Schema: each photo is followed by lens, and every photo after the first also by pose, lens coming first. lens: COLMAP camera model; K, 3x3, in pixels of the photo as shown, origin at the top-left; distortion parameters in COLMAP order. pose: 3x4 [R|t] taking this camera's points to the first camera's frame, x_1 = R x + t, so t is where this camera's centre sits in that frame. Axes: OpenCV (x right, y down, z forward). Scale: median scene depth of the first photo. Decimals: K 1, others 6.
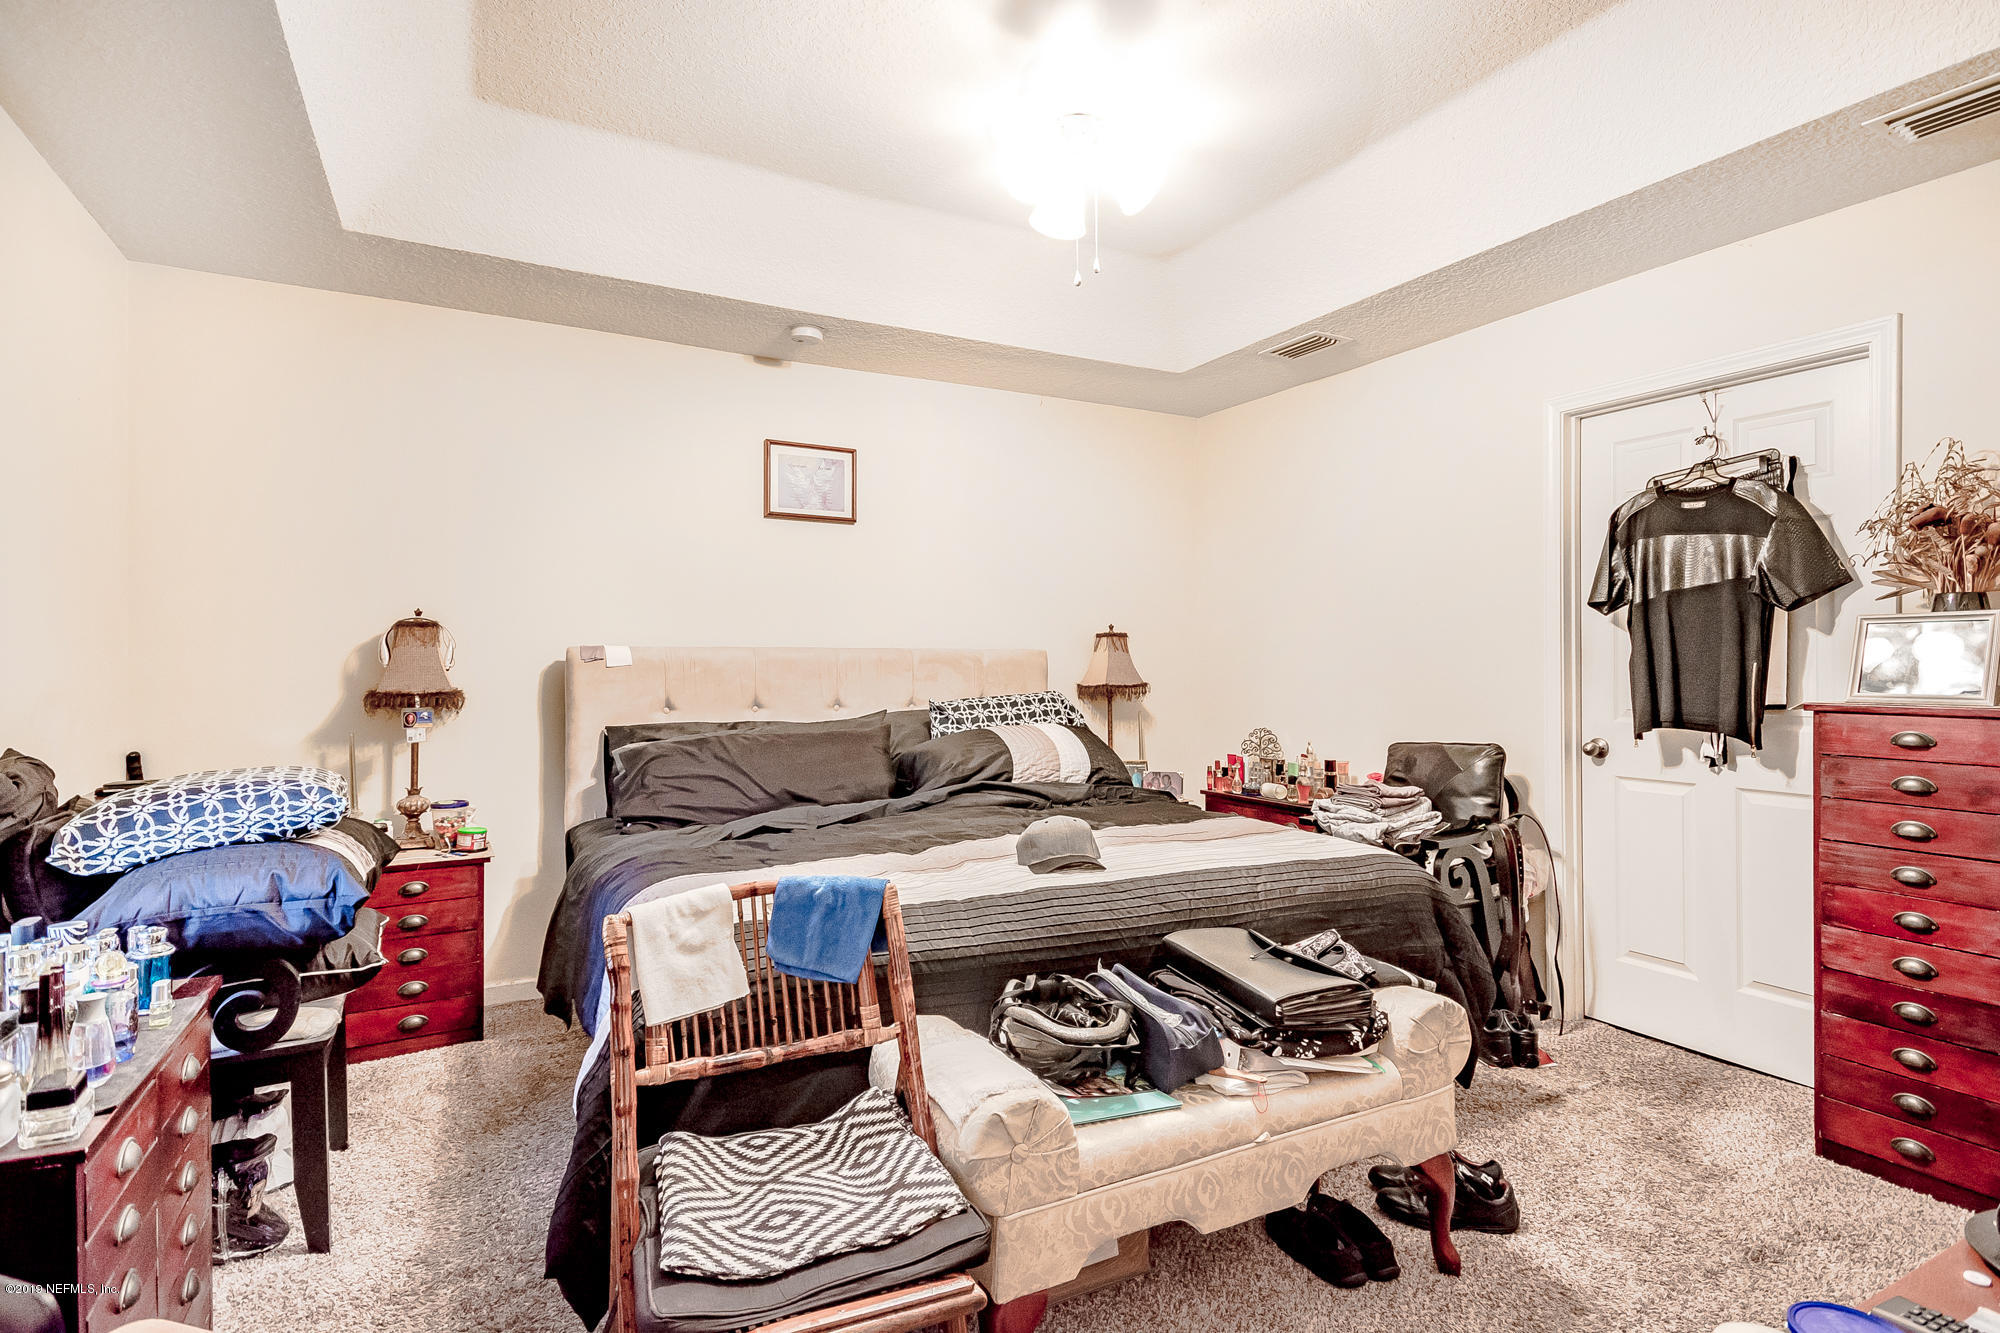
lens RADIAL K [[1043.0, 0, 996.3], [0, 1043.0, 665.3], [0, 0, 1]] dist [0.006798, 0.000592]
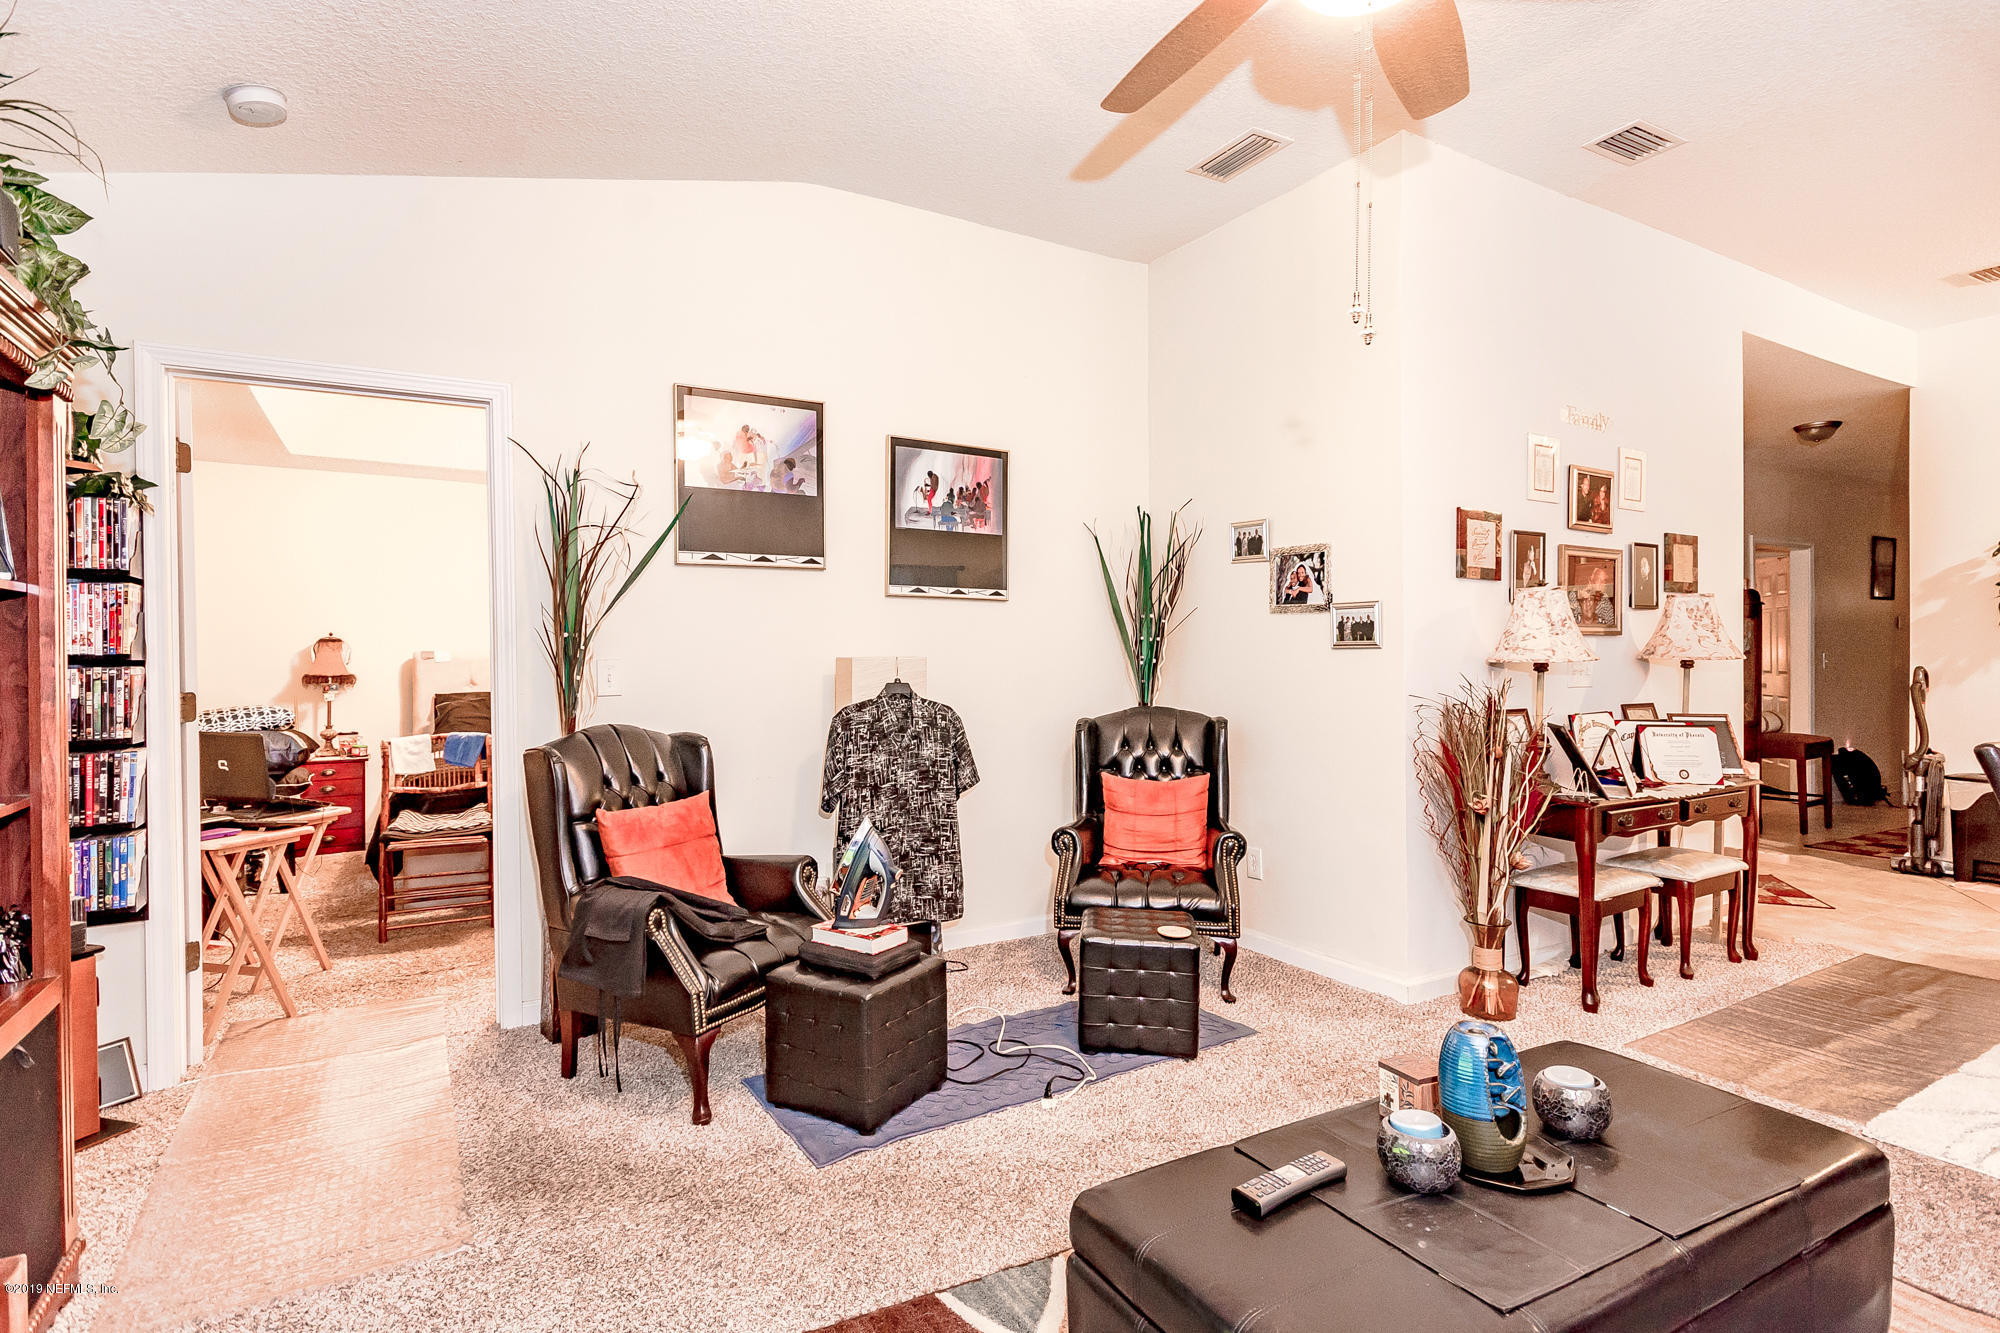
lens RADIAL K [[1043.0, 0, 1004.6], [0, 1043.0, 669.7], [0, 0, 1]] dist [0.006798, 0.000592]
pose [[0.998875, -0.000485, 0.047409, 0.598561], [0.000224, 0.999985, 0.005521, 0.005264], [-0.047411, -0.005504, 0.998860, -0.989652]]
